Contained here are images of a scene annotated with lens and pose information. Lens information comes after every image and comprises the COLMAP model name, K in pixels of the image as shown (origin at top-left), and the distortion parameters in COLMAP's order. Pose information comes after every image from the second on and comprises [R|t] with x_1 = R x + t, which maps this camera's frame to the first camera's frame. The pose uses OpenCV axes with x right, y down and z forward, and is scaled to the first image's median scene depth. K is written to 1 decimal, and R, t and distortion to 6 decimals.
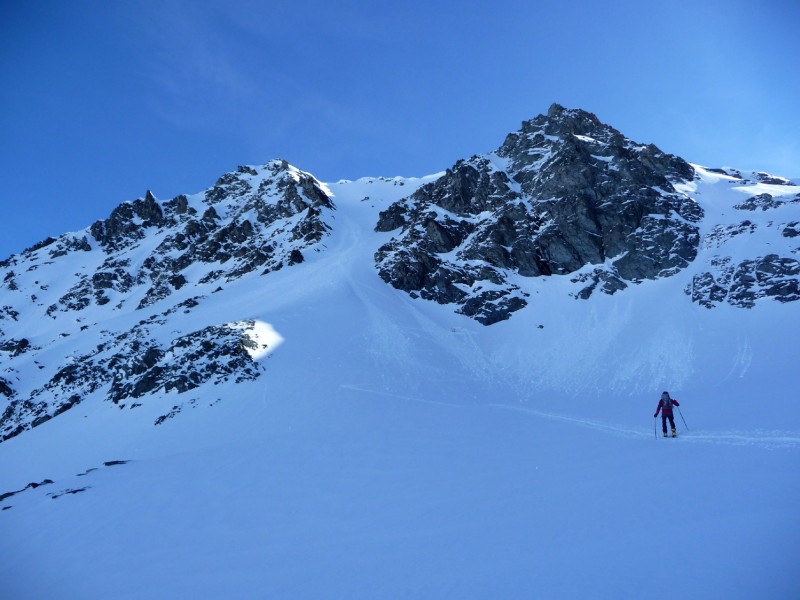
lens RADIAL K [[641.3, 0, 400.0], [0, 641.3, 300.0], [0, 0, 1]] dist [-0.012937, -0.001801]
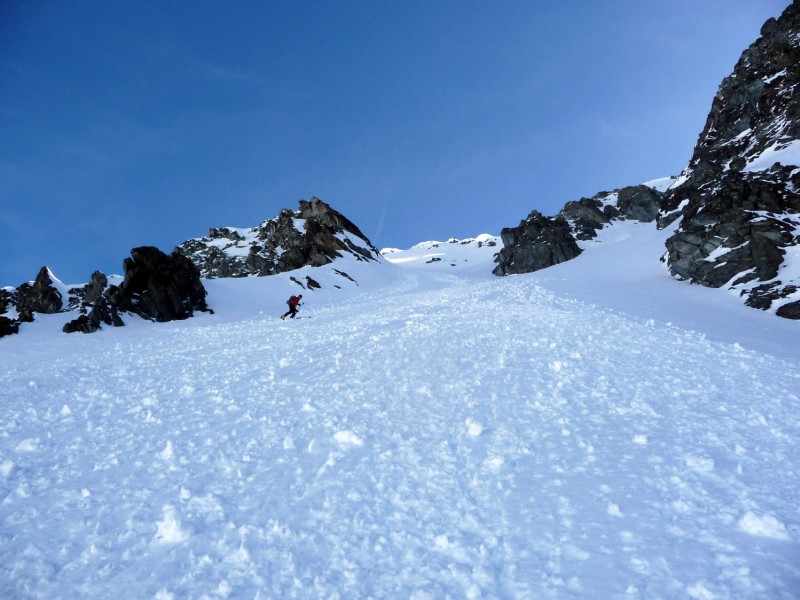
lens RADIAL K [[641.3, 0, 400.0], [0, 641.3, 300.0], [0, 0, 1]] dist [-0.012937, -0.001801]
pose [[0.998040, -0.034970, -0.051900, -0.096132], [0.023159, 0.976816, -0.212825, -0.029351], [0.058139, 0.211206, 0.975711, 0.870922]]
